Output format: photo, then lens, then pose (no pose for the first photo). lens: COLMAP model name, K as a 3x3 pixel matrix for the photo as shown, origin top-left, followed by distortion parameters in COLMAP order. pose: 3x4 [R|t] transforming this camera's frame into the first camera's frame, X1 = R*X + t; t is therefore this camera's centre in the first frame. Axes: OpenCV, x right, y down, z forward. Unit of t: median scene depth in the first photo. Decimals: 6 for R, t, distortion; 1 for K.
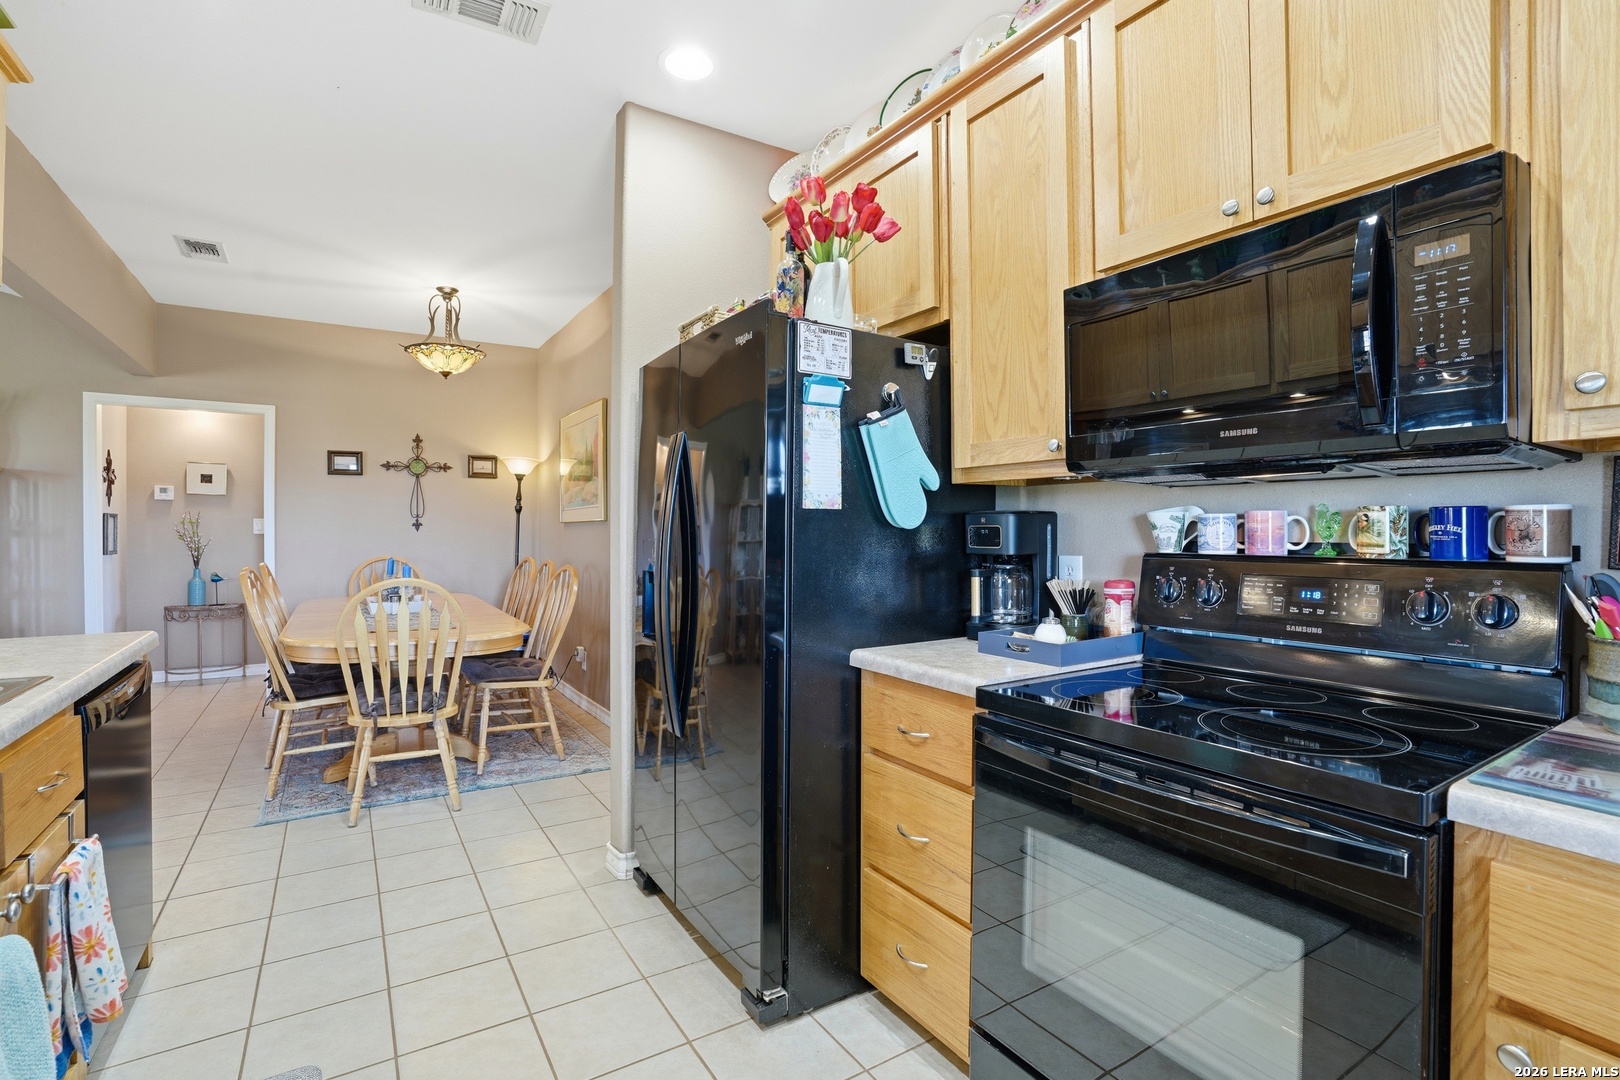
lens RADIAL K [[753.9, 0, 801.5], [0, 753.9, 536.7], [0, 0, 1]] dist [-0.046209, 0.005756]
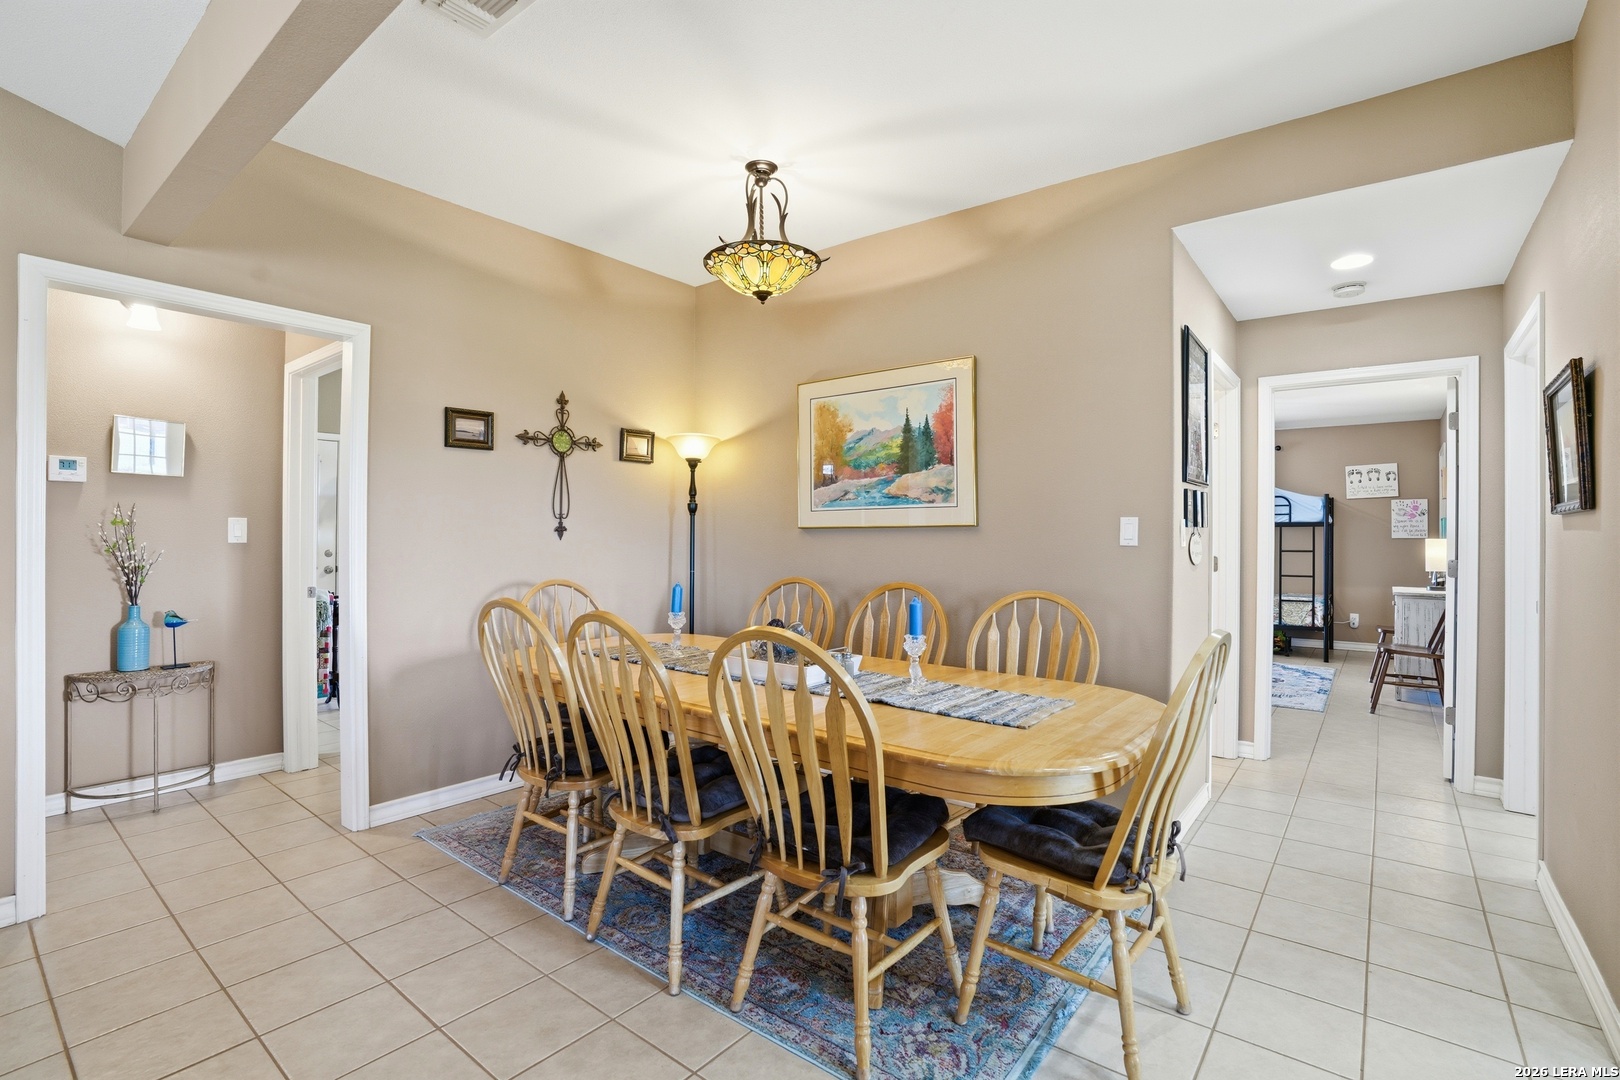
lens RADIAL K [[753.9, 0, 810.1], [0, 753.9, 536.0], [0, 0, 1]] dist [-0.046209, 0.005756]
pose [[0.944689, 0.002113, 0.327959, -0.524904], [0.001344, 0.999946, -0.010316, -0.003154], [-0.327963, 0.010186, 0.944636, 0.303486]]
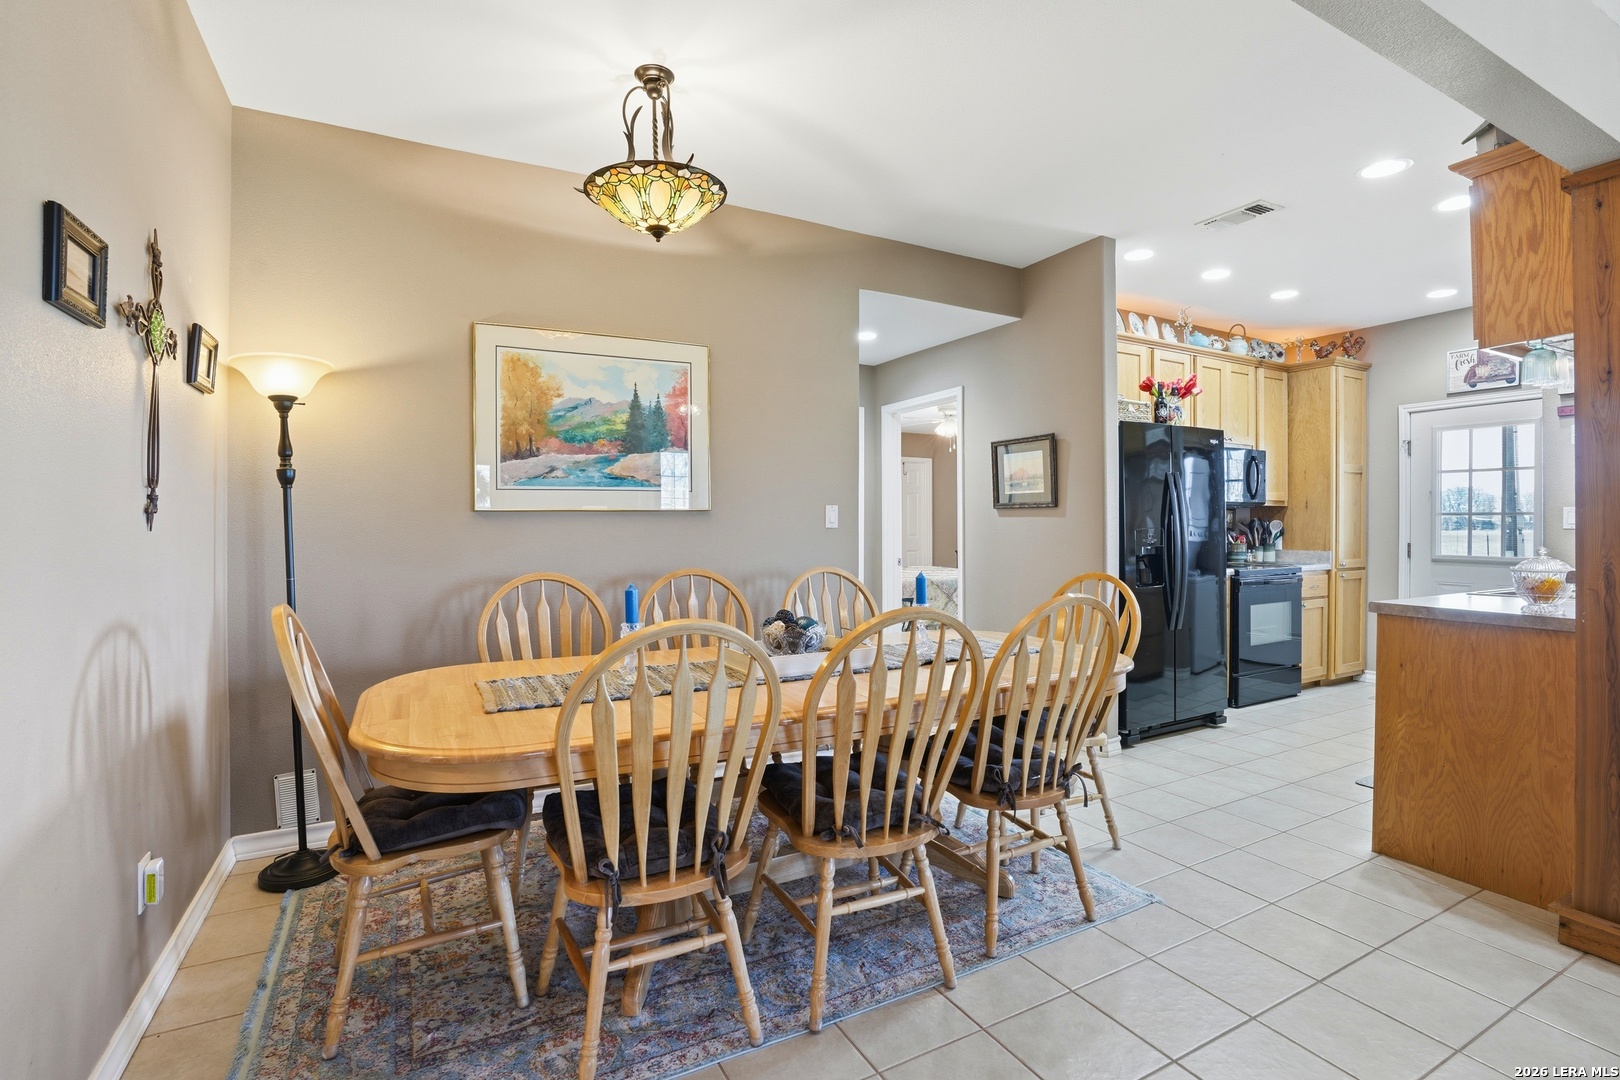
lens RADIAL K [[753.9, 0, 808.7], [0, 753.9, 530.7], [0, 0, 1]] dist [-0.046209, 0.005756]
pose [[0.081028, -0.009656, 0.996665, -0.810454], [0.015044, 0.999851, 0.008464, -0.004765], [-0.996598, 0.014308, 0.081161, 0.686876]]
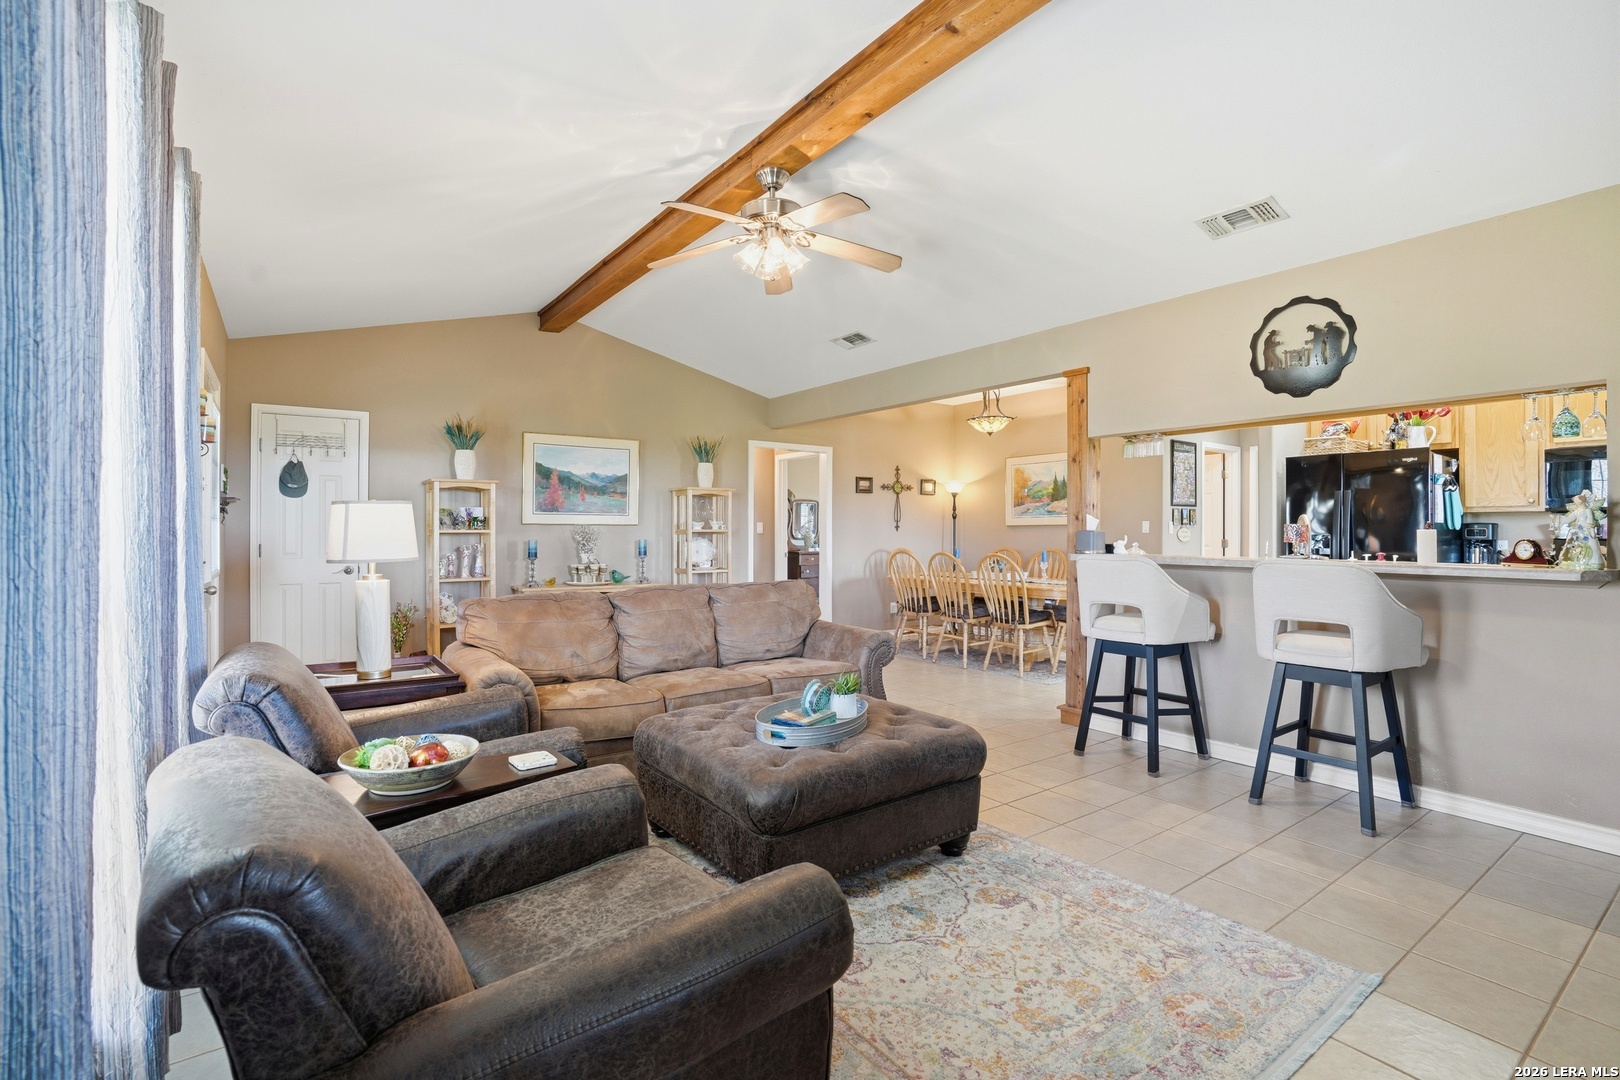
lens RADIAL K [[753.9, 0, 815.3], [0, 753.9, 526.5], [0, 0, 1]] dist [-0.046209, 0.005756]
pose [[0.998200, 0.000385, 0.059967, -0.767177], [0.000413, 0.999911, -0.013304, 0.003199], [-0.059967, 0.013305, 0.998112, -0.479647]]
